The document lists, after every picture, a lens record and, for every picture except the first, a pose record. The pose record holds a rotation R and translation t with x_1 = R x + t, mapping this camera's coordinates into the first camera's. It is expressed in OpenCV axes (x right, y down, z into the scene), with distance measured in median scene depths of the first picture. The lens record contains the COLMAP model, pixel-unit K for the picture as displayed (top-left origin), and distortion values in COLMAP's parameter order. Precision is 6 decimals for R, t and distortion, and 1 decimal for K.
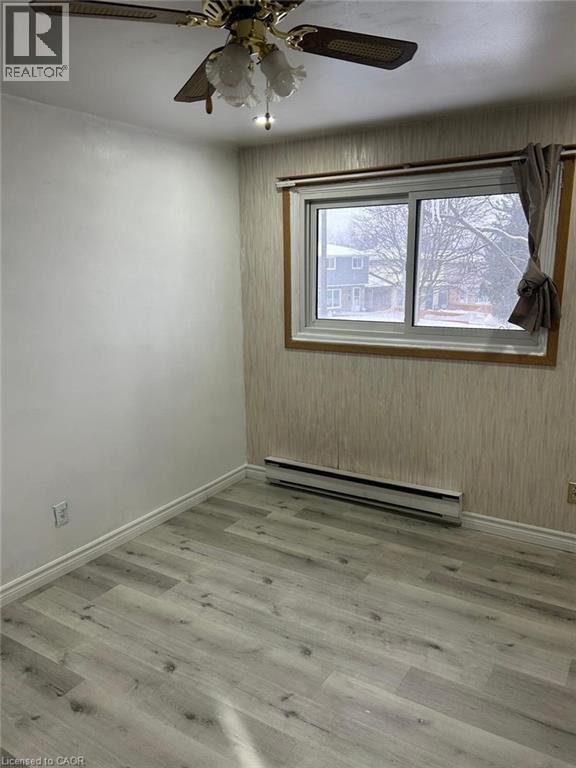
lens RADIAL K [[587.9, 0, 286.2], [0, 587.9, 380.9], [0, 0, 1]] dist [0.055416, -0.050255]
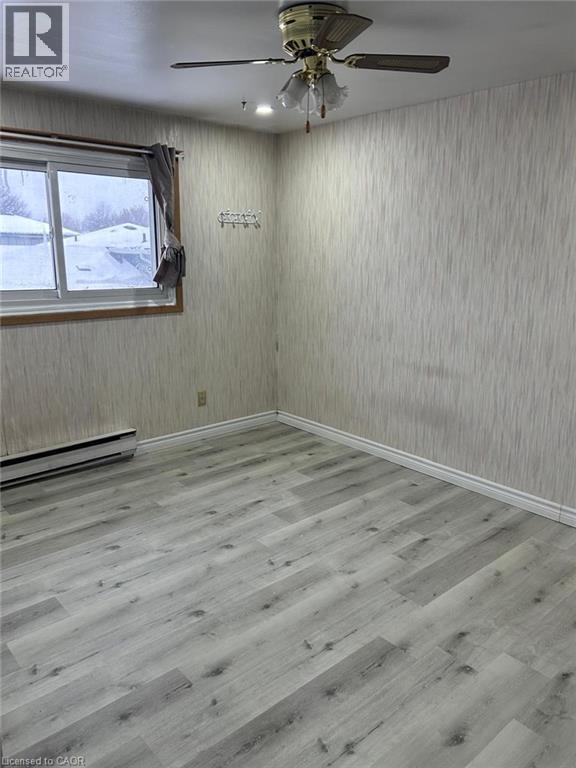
lens RADIAL K [[587.9, 0, 286.4], [0, 587.9, 385.0], [0, 0, 1]] dist [0.055416, -0.050255]
pose [[0.263509, -0.205106, 0.942600, -0.810108], [0.173774, 0.971242, 0.162759, -0.039592], [-0.948876, 0.120911, 0.291573, 0.382841]]
